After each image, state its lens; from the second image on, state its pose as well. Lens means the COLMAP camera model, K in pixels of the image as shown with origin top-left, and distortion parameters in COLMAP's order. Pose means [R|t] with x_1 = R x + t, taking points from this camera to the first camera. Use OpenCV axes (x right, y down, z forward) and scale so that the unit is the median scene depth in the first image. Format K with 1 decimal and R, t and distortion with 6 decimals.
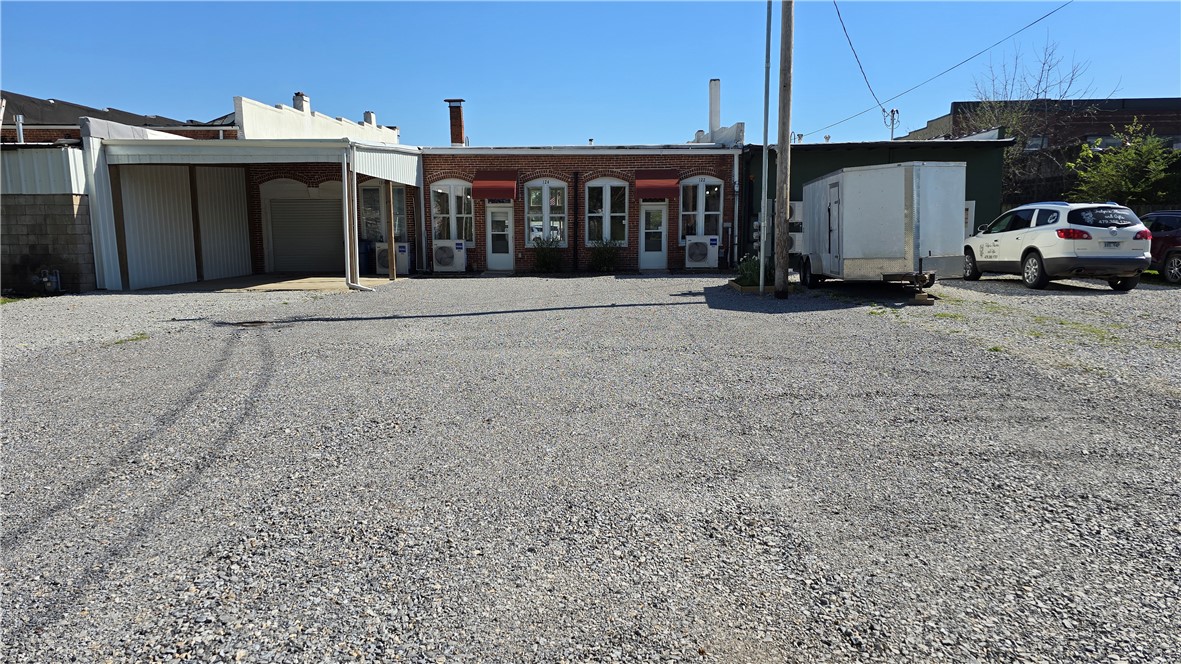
lens RADIAL K [[758.5, 0, 584.3], [0, 758.5, 332.8], [0, 0, 1]] dist [0.042146, 0.000004]
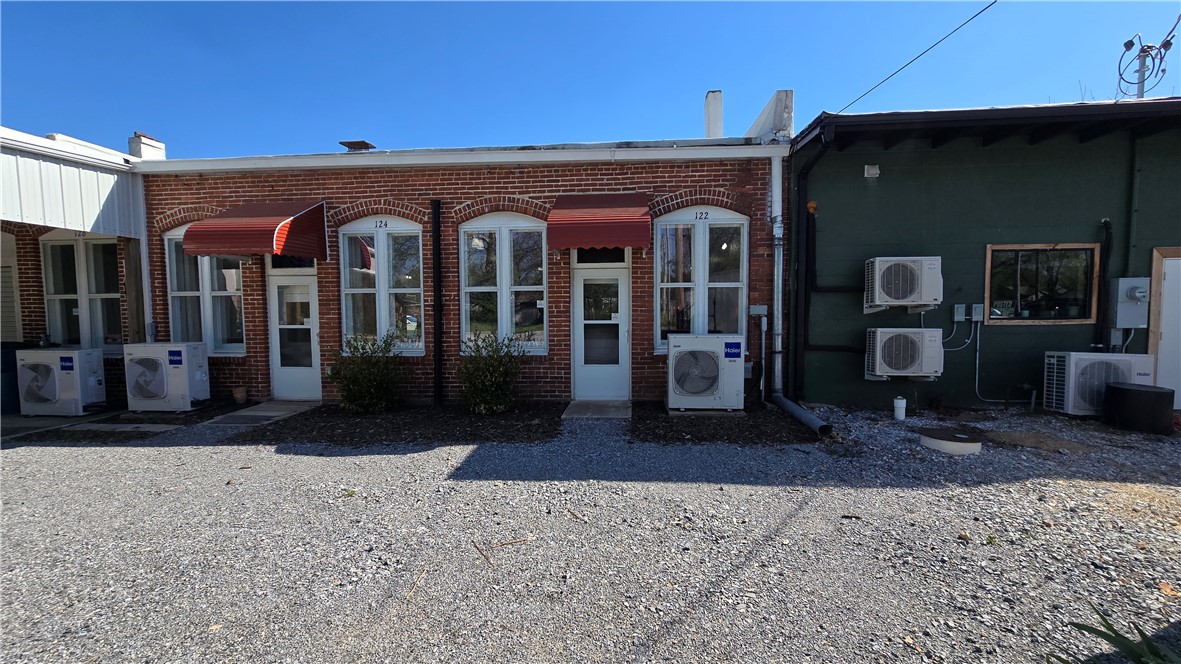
lens RADIAL K [[484.2, 0, 593.8], [0, 484.2, 324.6], [0, 0, 1]] dist [-0.002899, -0.000037]
pose [[0.999371, -0.002202, -0.035389, 0.098313], [-0.000767, 0.996493, -0.083668, -0.108354], [0.035449, 0.083642, 0.995865, 0.702894]]
